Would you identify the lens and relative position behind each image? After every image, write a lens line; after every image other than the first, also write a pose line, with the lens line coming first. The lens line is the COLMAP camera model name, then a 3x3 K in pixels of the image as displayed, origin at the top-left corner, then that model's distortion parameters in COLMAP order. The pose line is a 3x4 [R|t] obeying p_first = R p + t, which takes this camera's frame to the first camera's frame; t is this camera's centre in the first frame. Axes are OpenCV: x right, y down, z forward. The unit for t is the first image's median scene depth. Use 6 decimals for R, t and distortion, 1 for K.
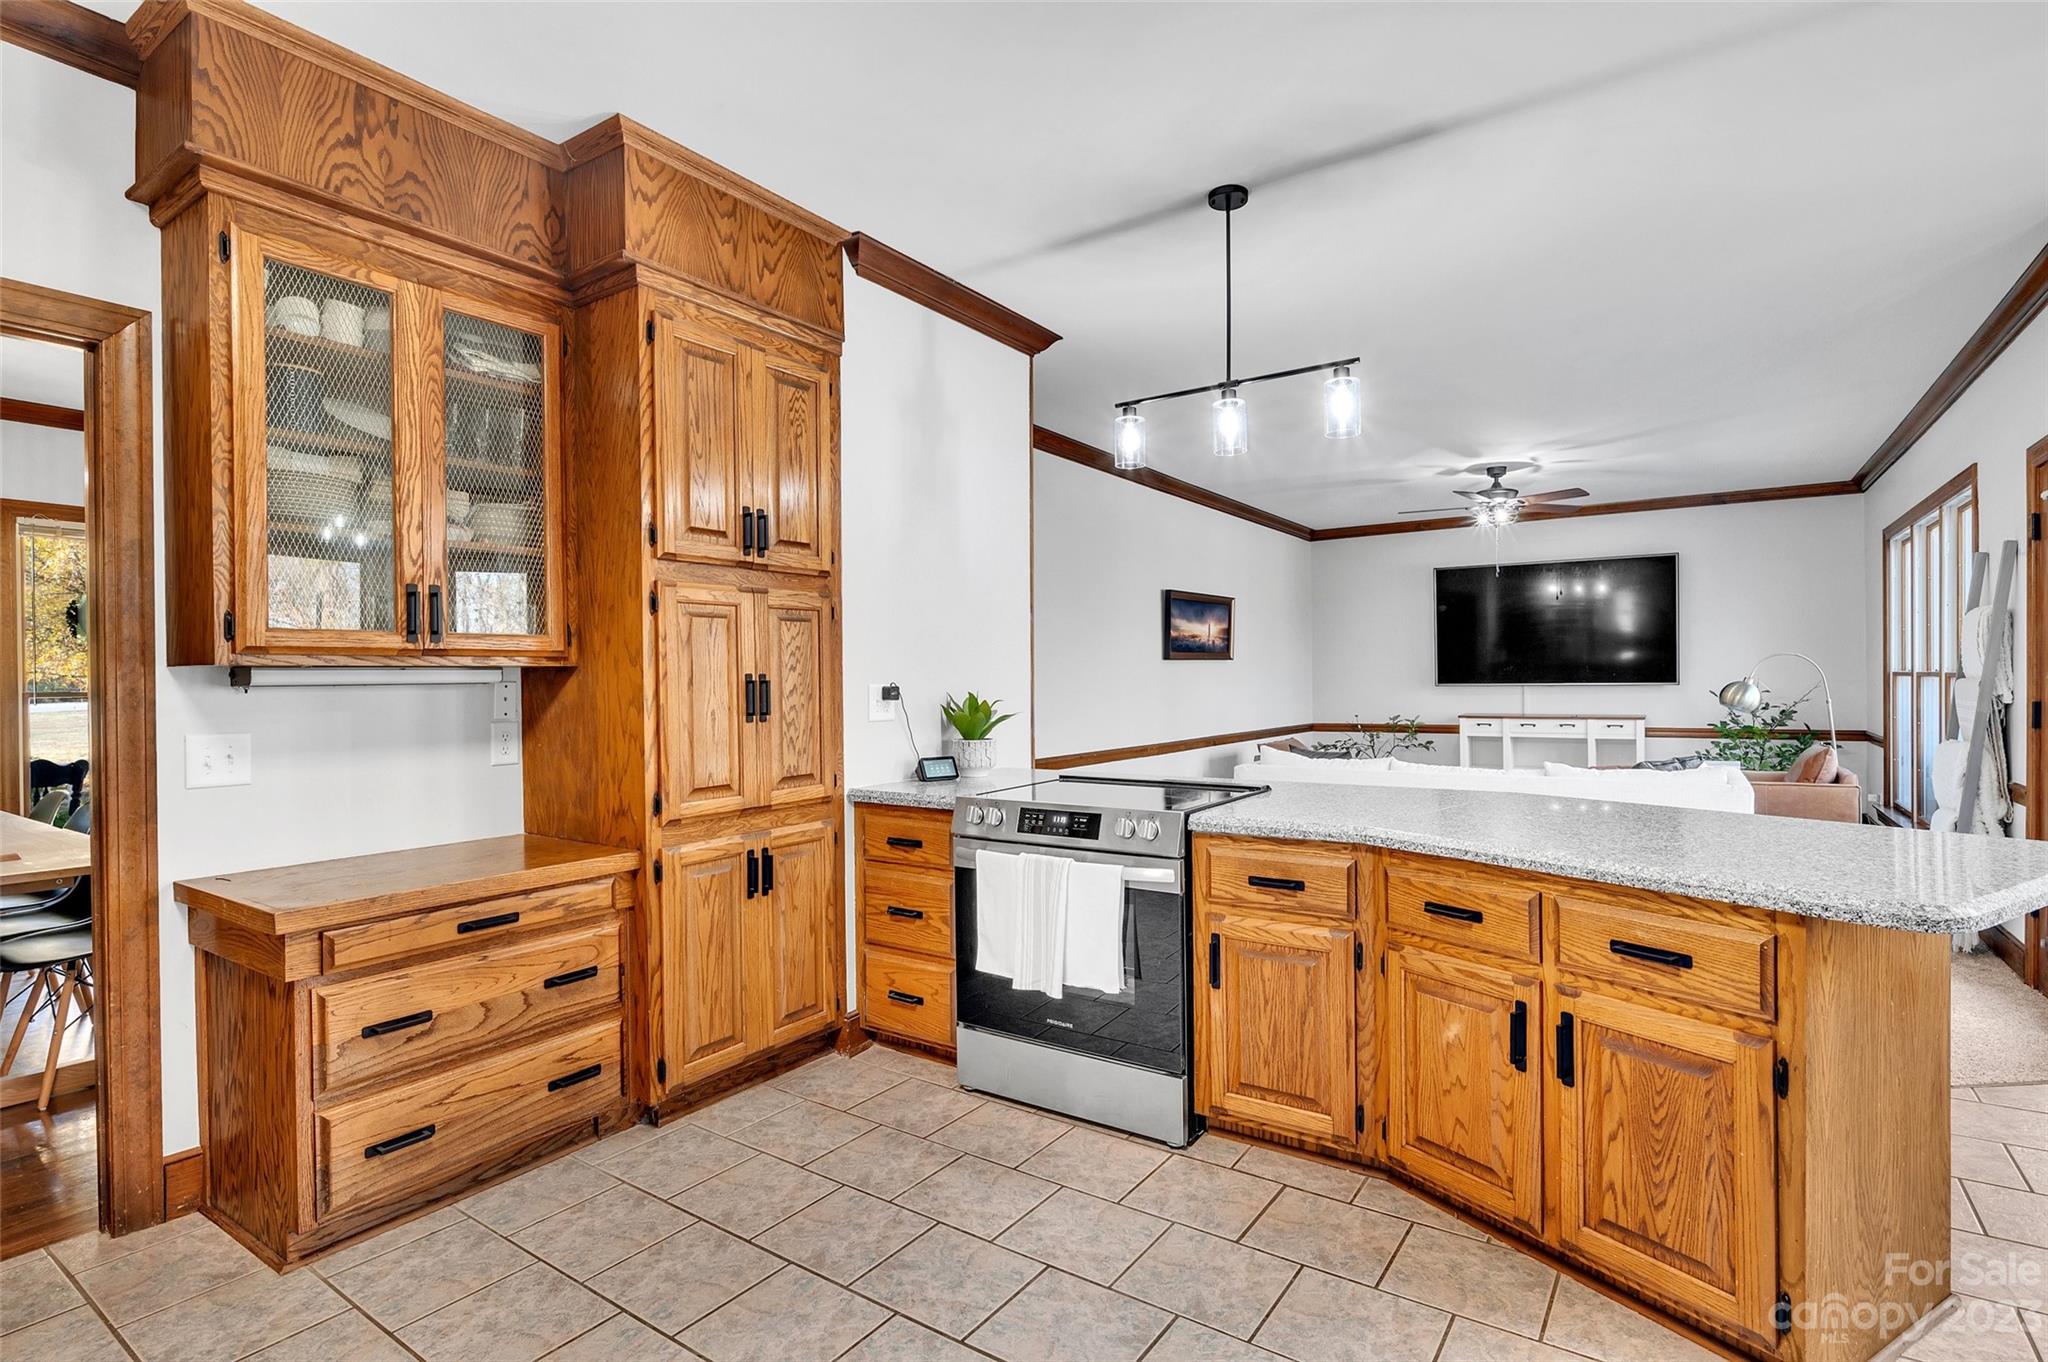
lens RADIAL K [[997.7, 0, 1019.5], [0, 997.7, 684.6], [0, 0, 1]] dist [-0.001987, -0.000064]
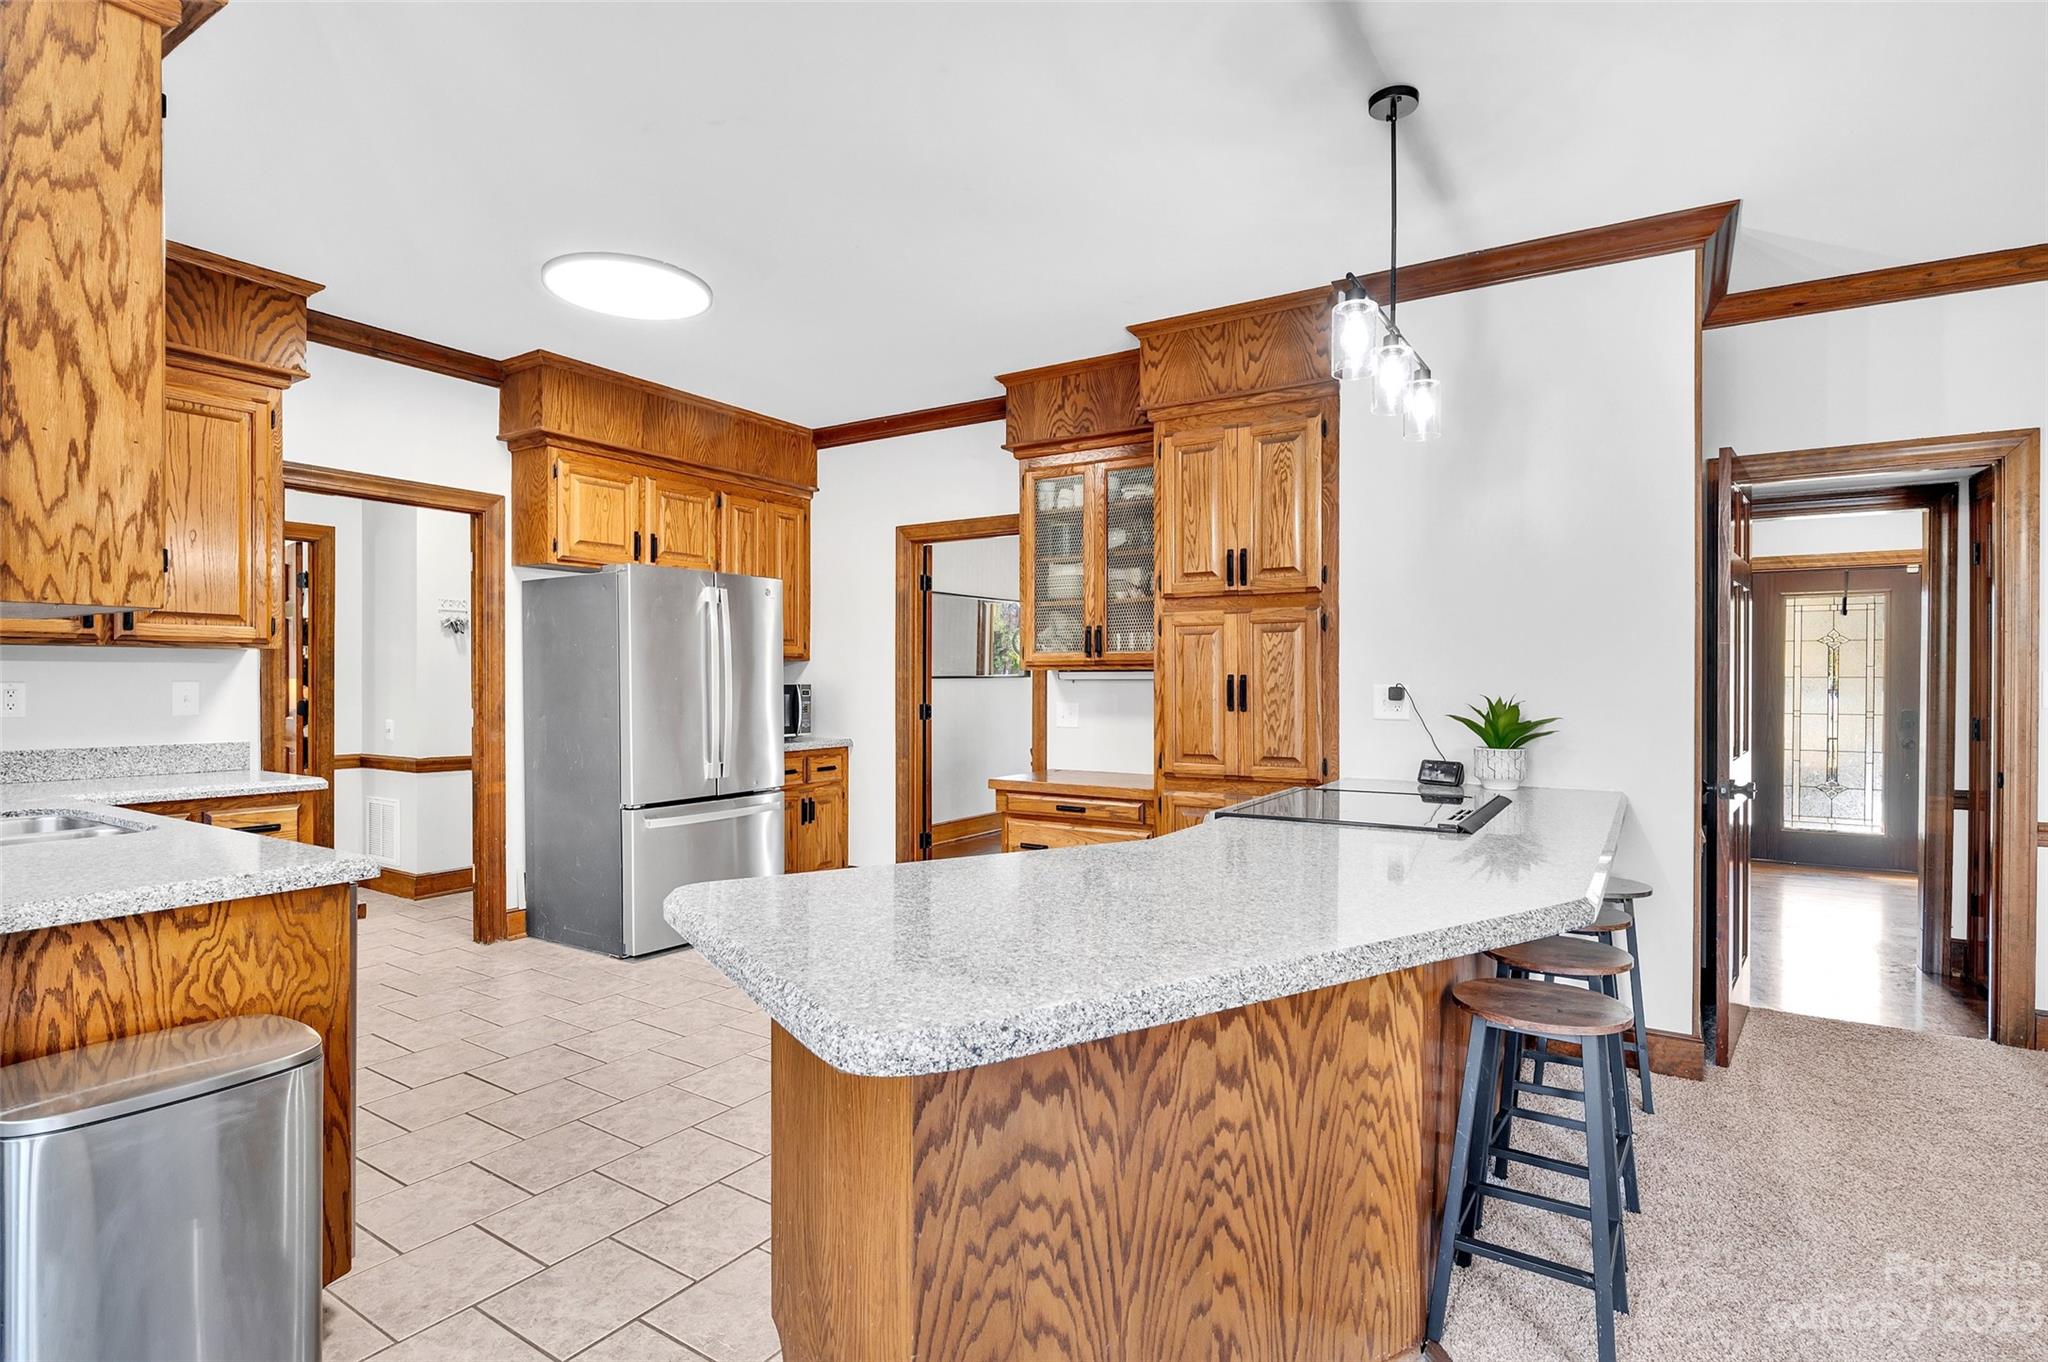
lens RADIAL K [[997.7, 0, 1019.5], [0, 997.7, 684.6], [0, 0, 1]] dist [-0.001987, -0.000064]
pose [[0.035438, 0.015154, -0.999257, 1.119835], [-0.010252, 0.999838, 0.014799, -0.015285], [0.999319, 0.009720, 0.035587, 0.715103]]
